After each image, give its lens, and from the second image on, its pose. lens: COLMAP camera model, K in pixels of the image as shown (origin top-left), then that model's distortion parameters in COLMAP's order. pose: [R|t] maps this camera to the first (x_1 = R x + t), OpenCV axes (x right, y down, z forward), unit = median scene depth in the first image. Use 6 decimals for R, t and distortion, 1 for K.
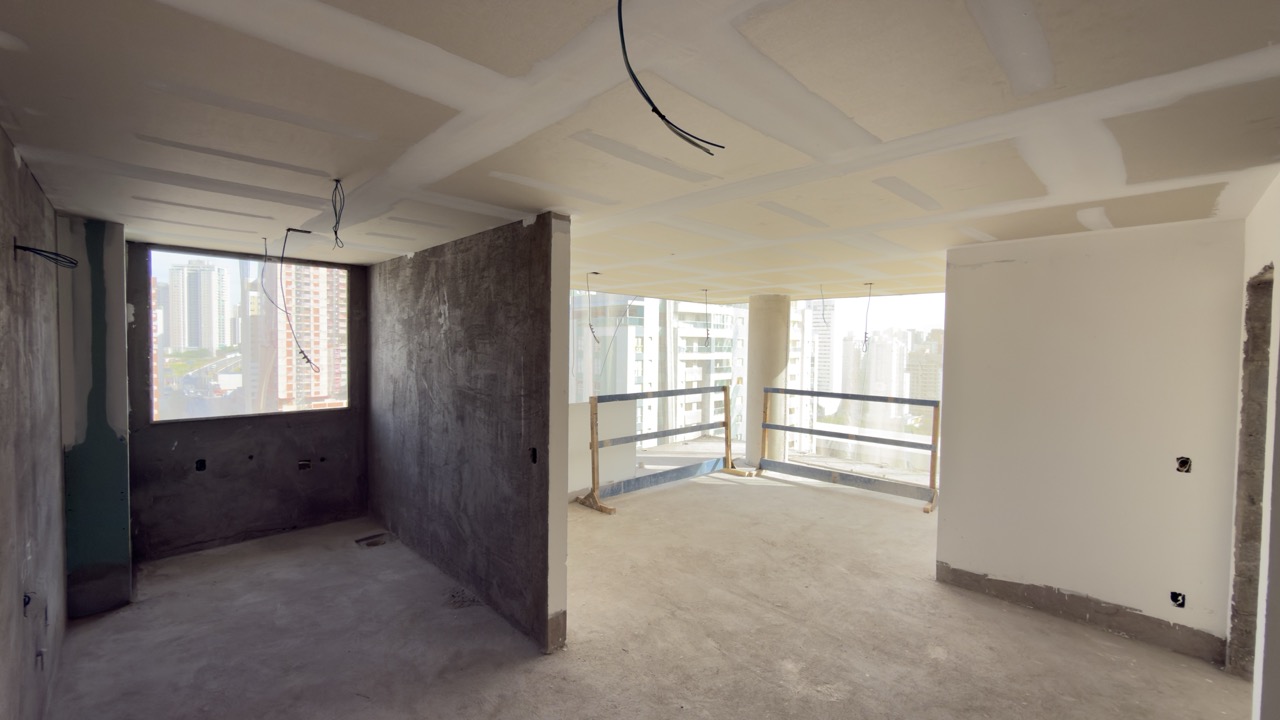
lens RADIAL K [[519.3, 0, 640.0], [0, 519.3, 360.0], [0, 0, 1]] dist [-0.000268, -0.000074]
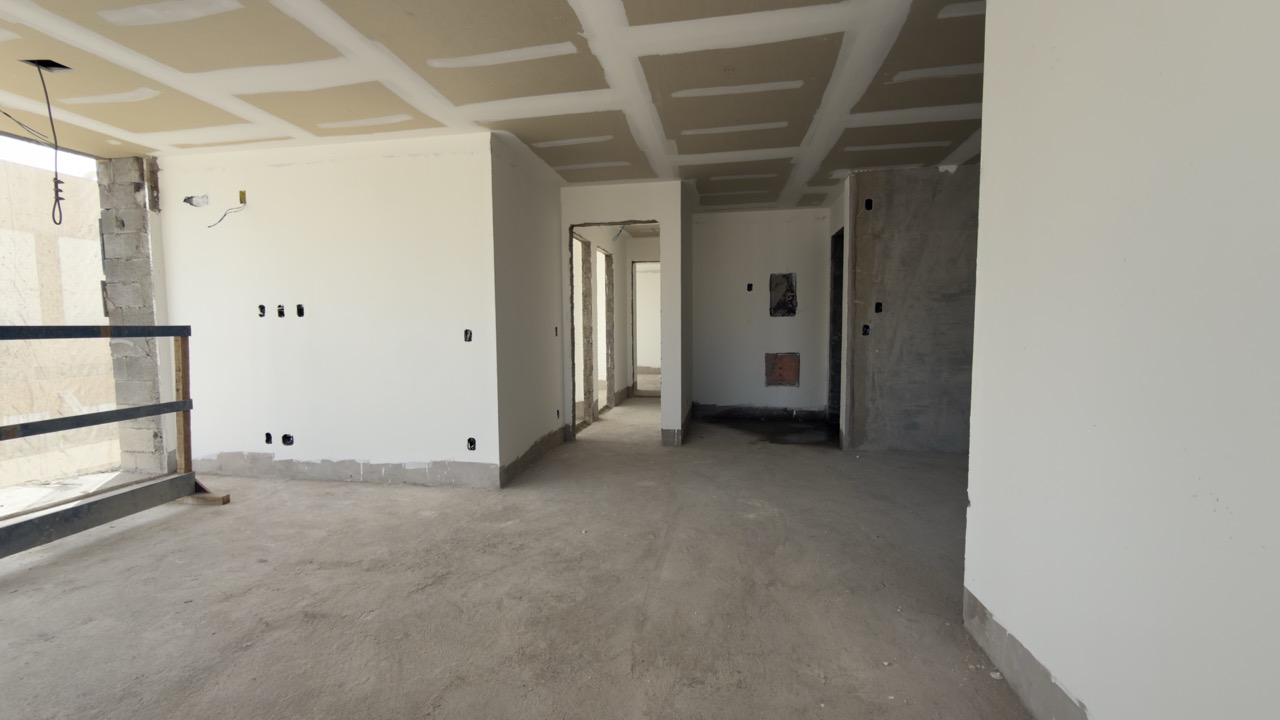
lens RADIAL K [[508.3, 0, 640.0], [0, 508.3, 360.0], [0, 0, 1]] dist [0.000321, 0.000025]
pose [[-0.576984, -0.069573, 0.813787, -0.306059], [0.025837, 0.994312, 0.103325, 0.094981], [-0.816347, 0.080643, -0.571905, 1.249612]]
